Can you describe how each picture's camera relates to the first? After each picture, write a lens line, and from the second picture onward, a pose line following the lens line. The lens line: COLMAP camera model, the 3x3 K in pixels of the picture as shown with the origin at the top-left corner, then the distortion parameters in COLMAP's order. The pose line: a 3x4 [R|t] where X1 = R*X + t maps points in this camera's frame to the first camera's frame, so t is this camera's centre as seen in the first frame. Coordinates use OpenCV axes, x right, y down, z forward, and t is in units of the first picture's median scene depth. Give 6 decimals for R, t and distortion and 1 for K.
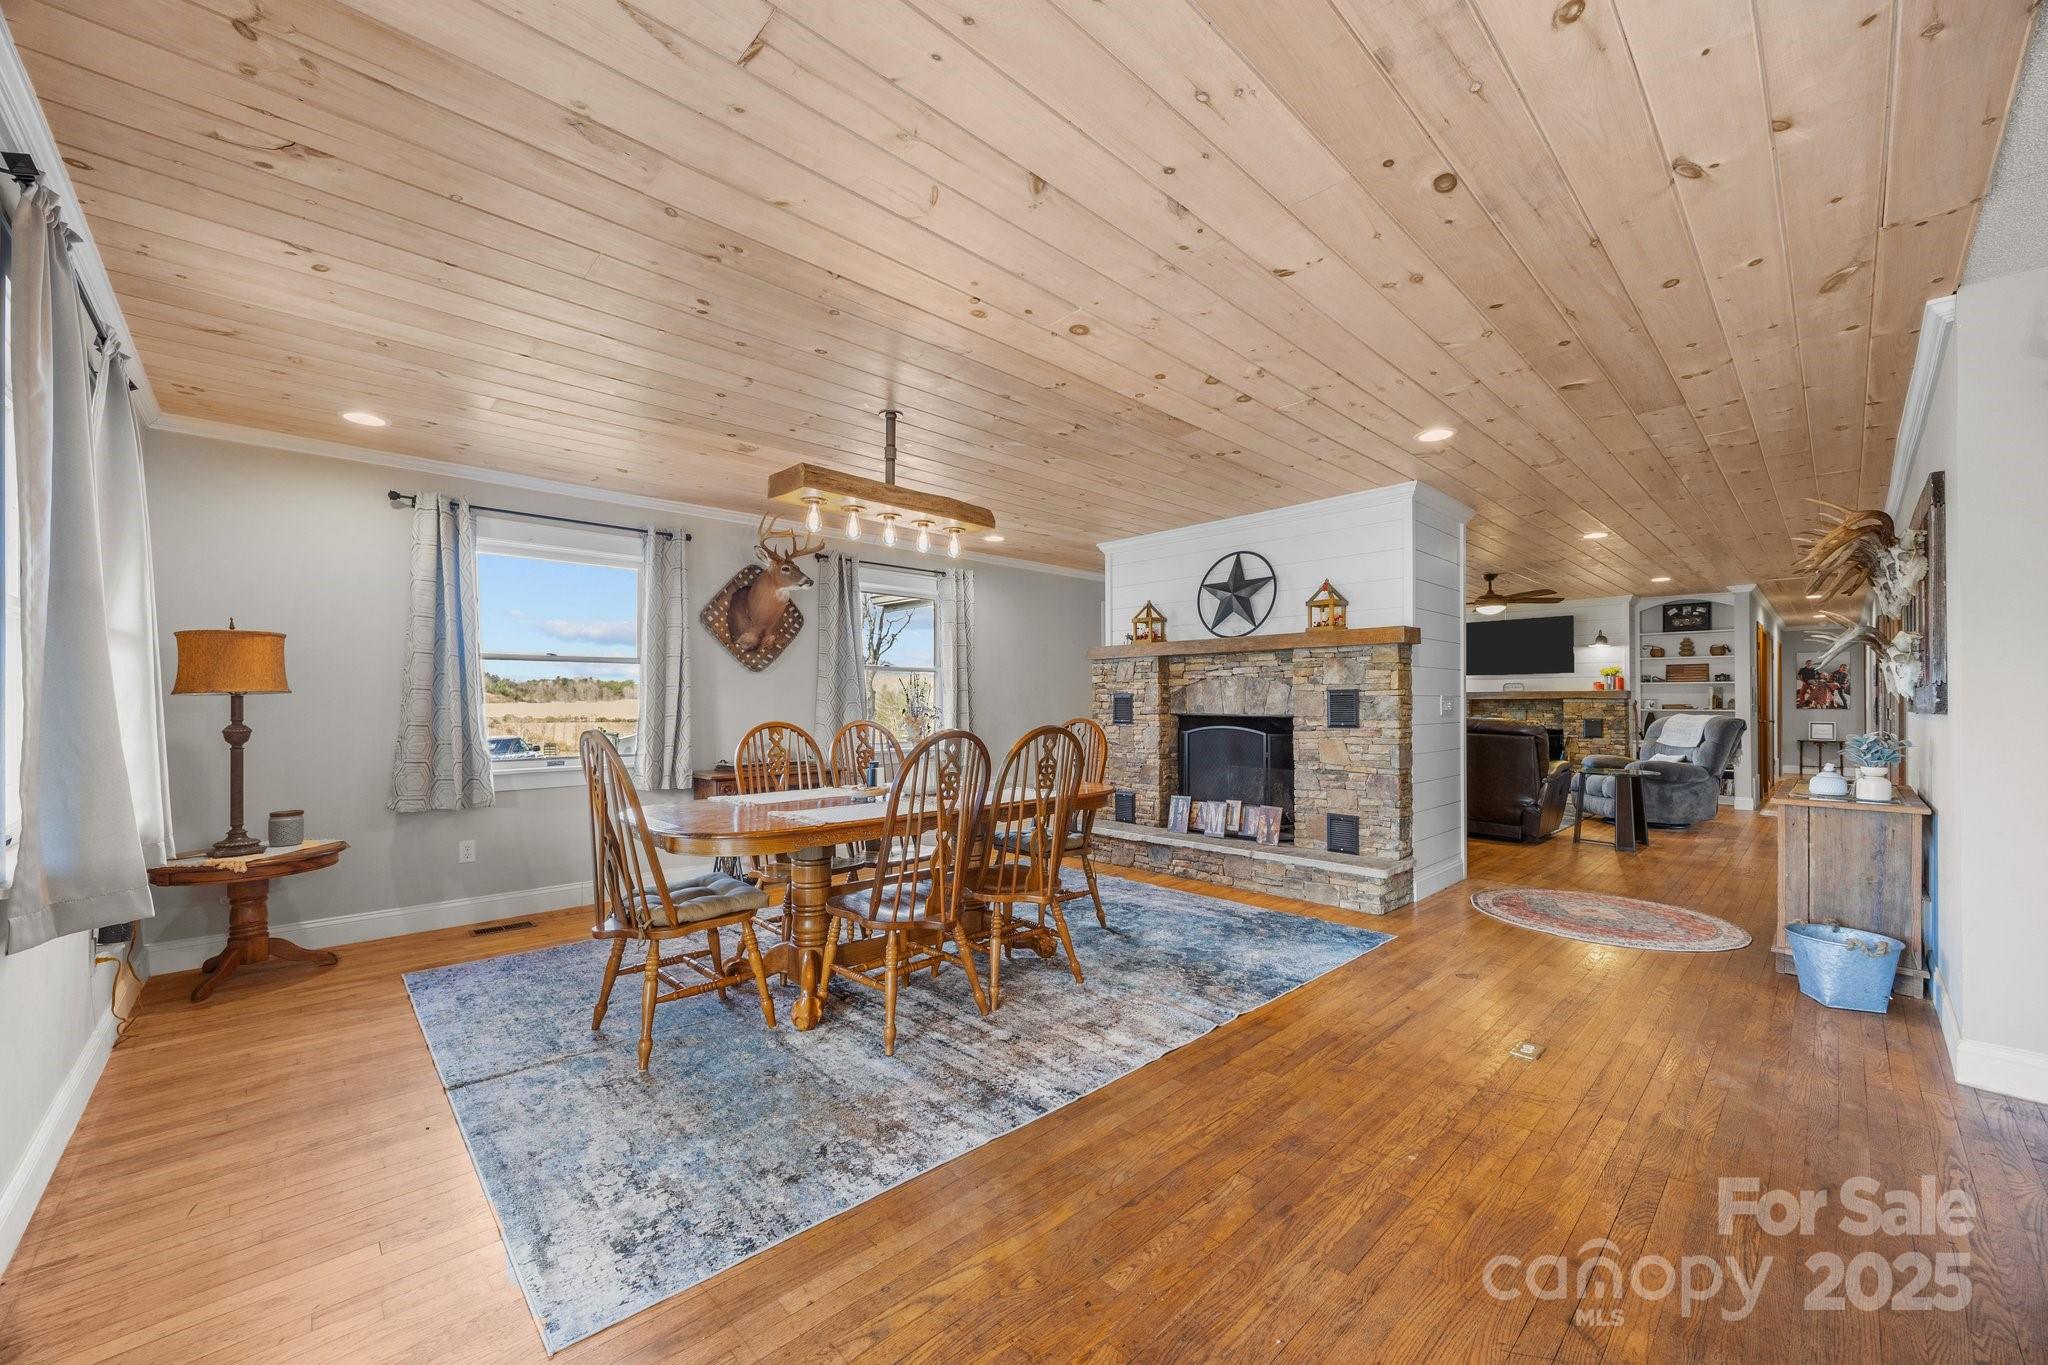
lens RADIAL K [[787.8, 0, 1029.3], [0, 787.8, 691.3], [0, 0, 1]] dist [0.000731, 0.000127]
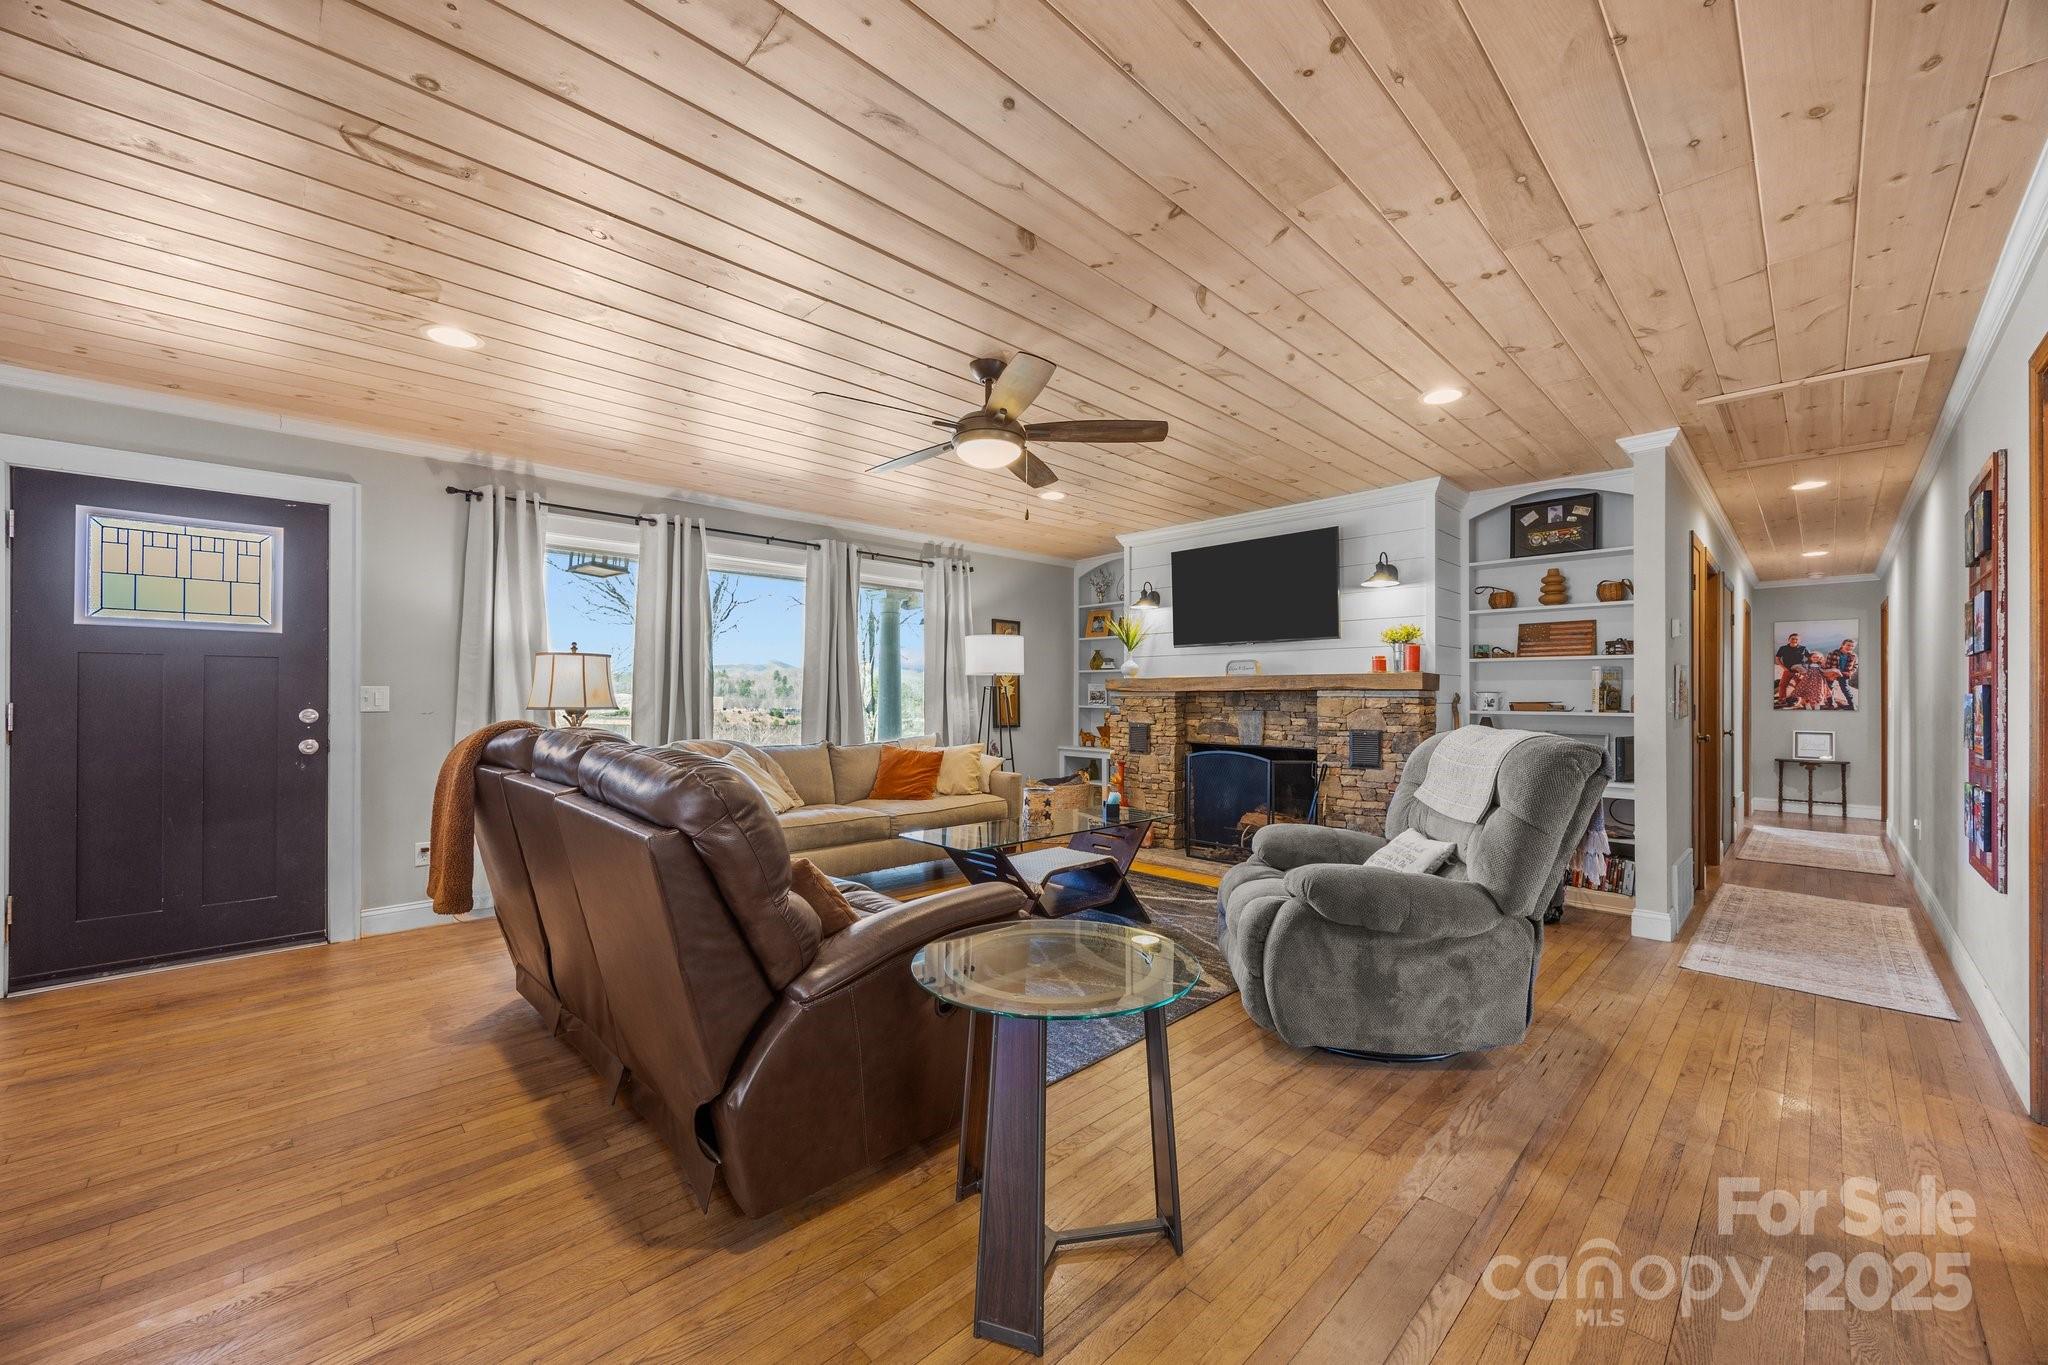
lens RADIAL K [[787.8, 0, 1027.5], [0, 787.8, 689.4], [0, 0, 1]] dist [0.000731, 0.000127]
pose [[0.999929, 0.004372, 0.011074, 0.490622], [-0.004402, 0.999987, 0.002732, 0.008896], [-0.011062, -0.002781, 0.999935, 0.499696]]
